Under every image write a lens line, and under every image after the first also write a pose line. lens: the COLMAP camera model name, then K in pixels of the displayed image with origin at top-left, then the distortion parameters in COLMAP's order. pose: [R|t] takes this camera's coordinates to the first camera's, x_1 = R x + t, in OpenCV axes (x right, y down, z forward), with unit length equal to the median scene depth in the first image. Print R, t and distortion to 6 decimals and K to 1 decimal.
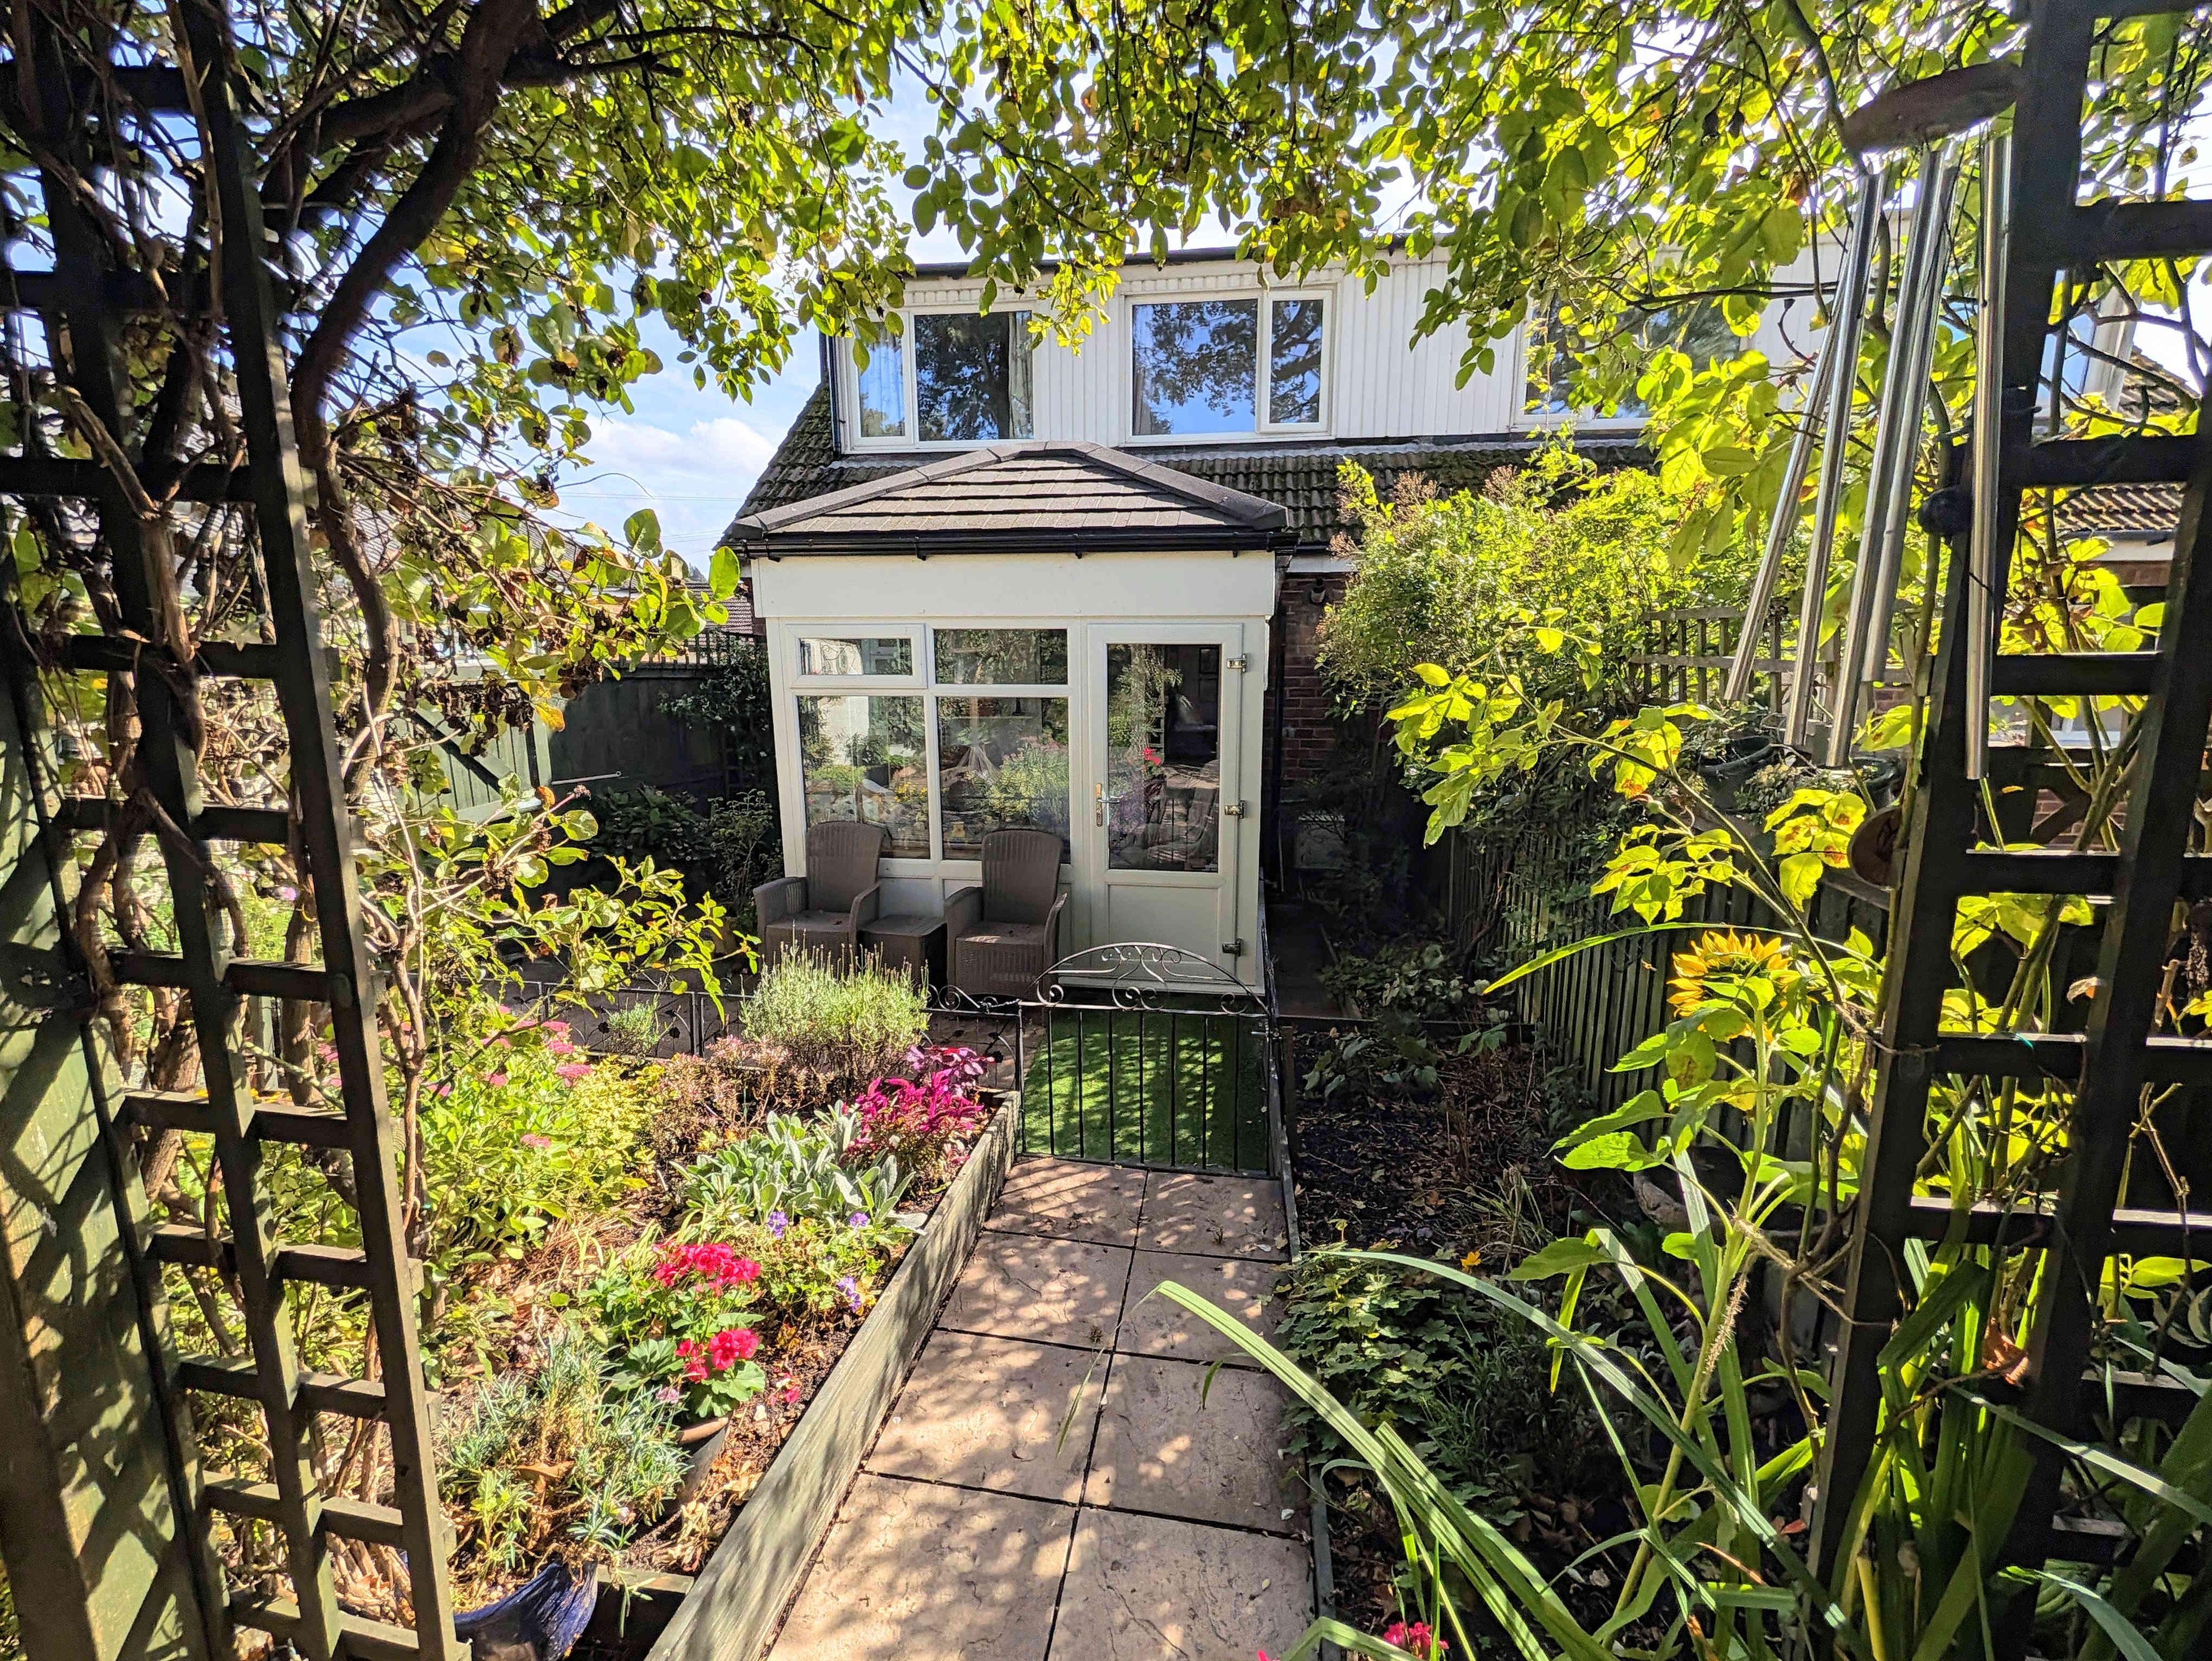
lens RADIAL K [[944.1, 0, 1111.6], [0, 944.1, 837.2], [0, 0, 1]] dist [0.003381, 0.000065]
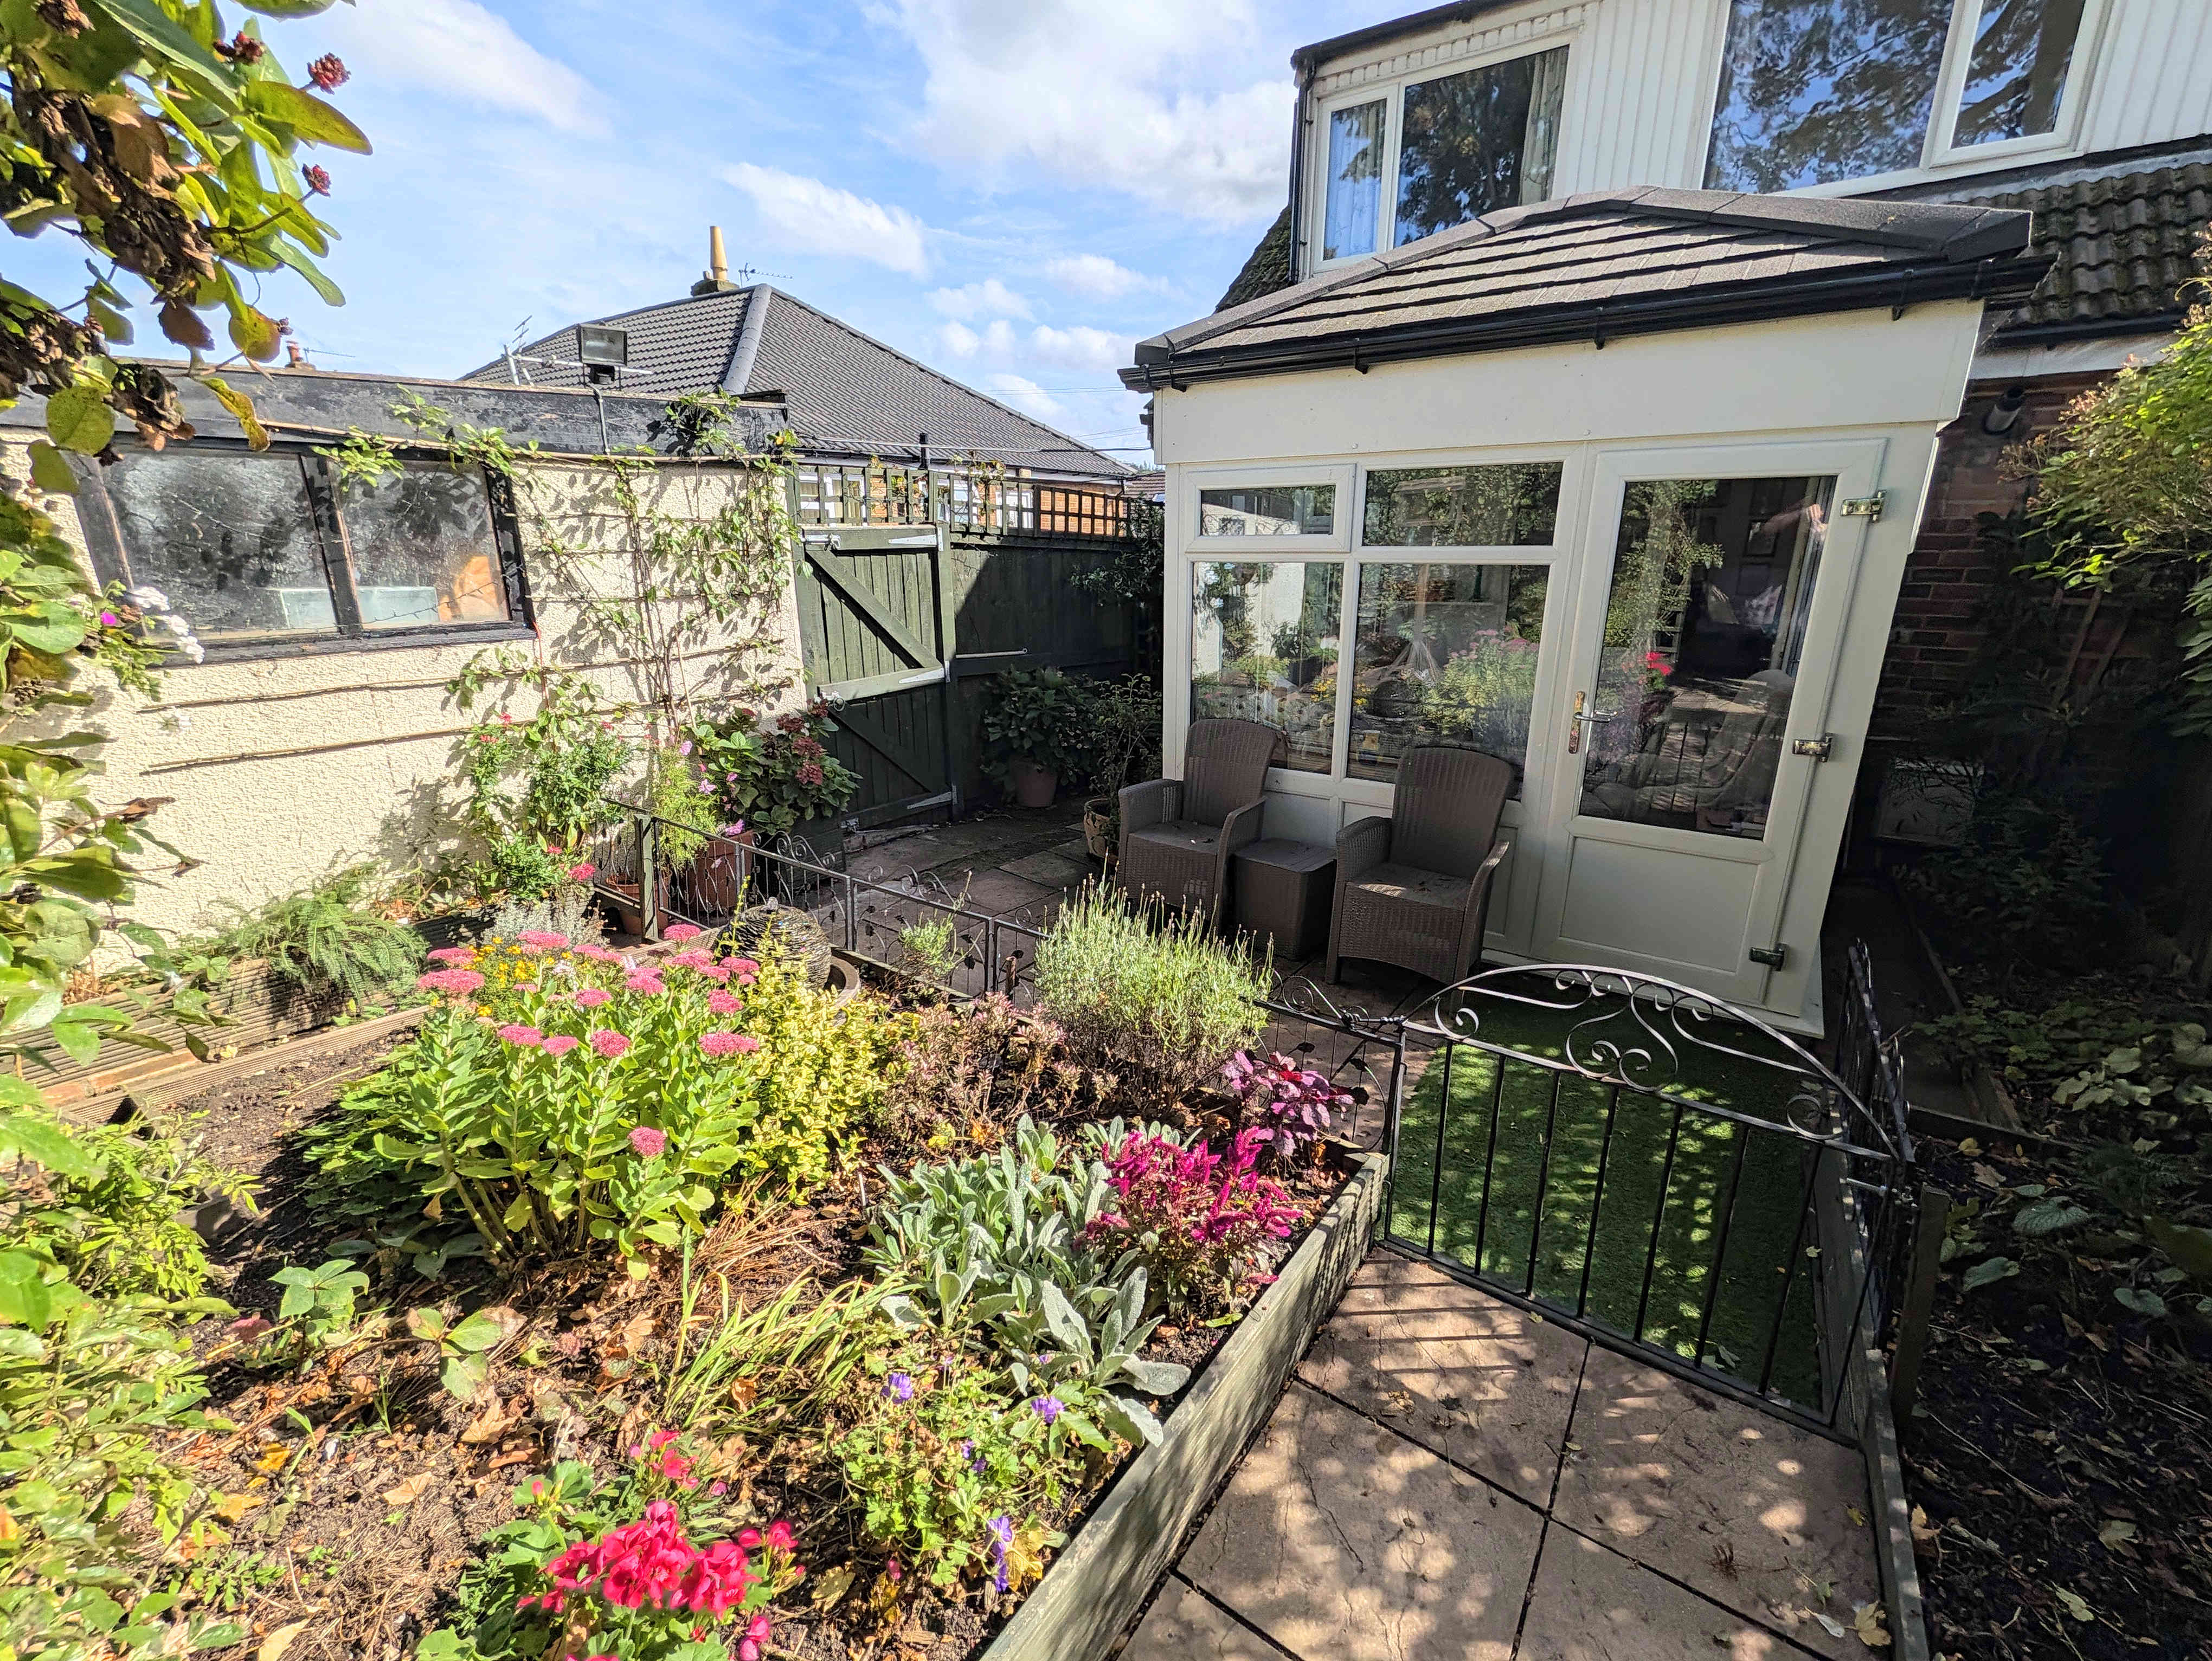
lens RADIAL K [[944.1, 0, 1111.6], [0, 944.1, 837.2], [0, 0, 1]] dist [0.003381, 0.000065]
pose [[0.894206, 0.130667, -0.428161, -0.010691], [-0.085480, 0.988693, 0.123207, -0.007265], [0.439419, -0.073573, 0.895264, 0.213969]]
